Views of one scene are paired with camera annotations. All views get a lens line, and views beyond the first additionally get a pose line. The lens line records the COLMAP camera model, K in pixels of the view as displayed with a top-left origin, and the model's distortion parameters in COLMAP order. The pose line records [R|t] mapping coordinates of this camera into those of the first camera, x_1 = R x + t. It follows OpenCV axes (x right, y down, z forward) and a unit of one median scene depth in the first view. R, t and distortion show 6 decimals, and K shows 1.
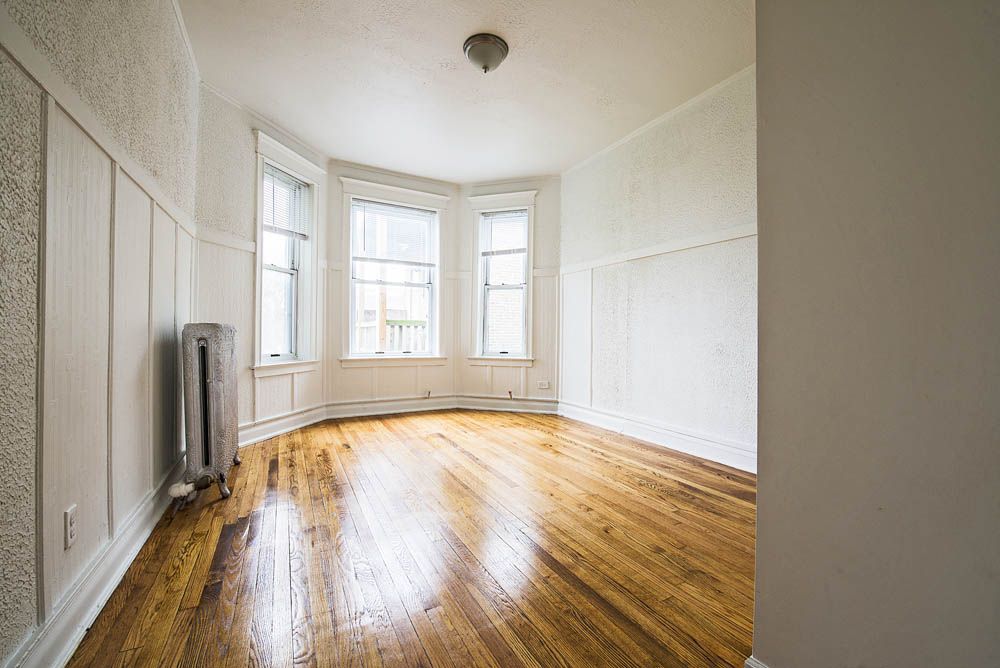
lens RADIAL K [[417.3, 0, 499.2], [0, 417.3, 336.9], [0, 0, 1]] dist [-0.020969, -0.000415]
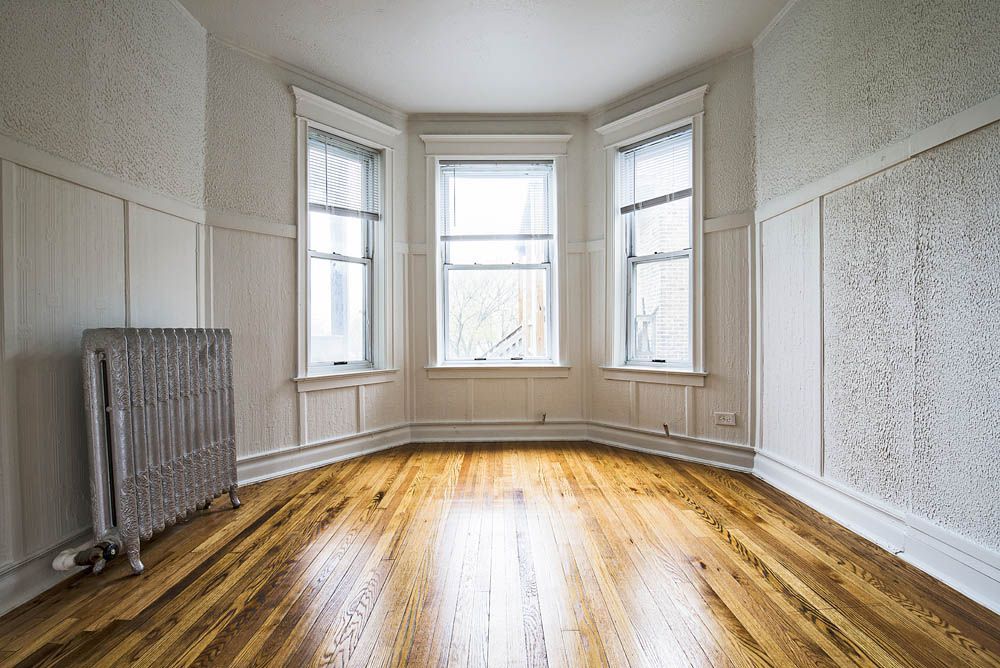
lens RADIAL K [[417.3, 0, 499.2], [0, 417.3, 336.9], [0, 0, 1]] dist [-0.020969, -0.000415]
pose [[0.874849, -0.010567, -0.484280, 0.120864], [0.014499, 0.999885, 0.004374, -0.006101], [0.484178, -0.010848, 0.874902, 0.379640]]
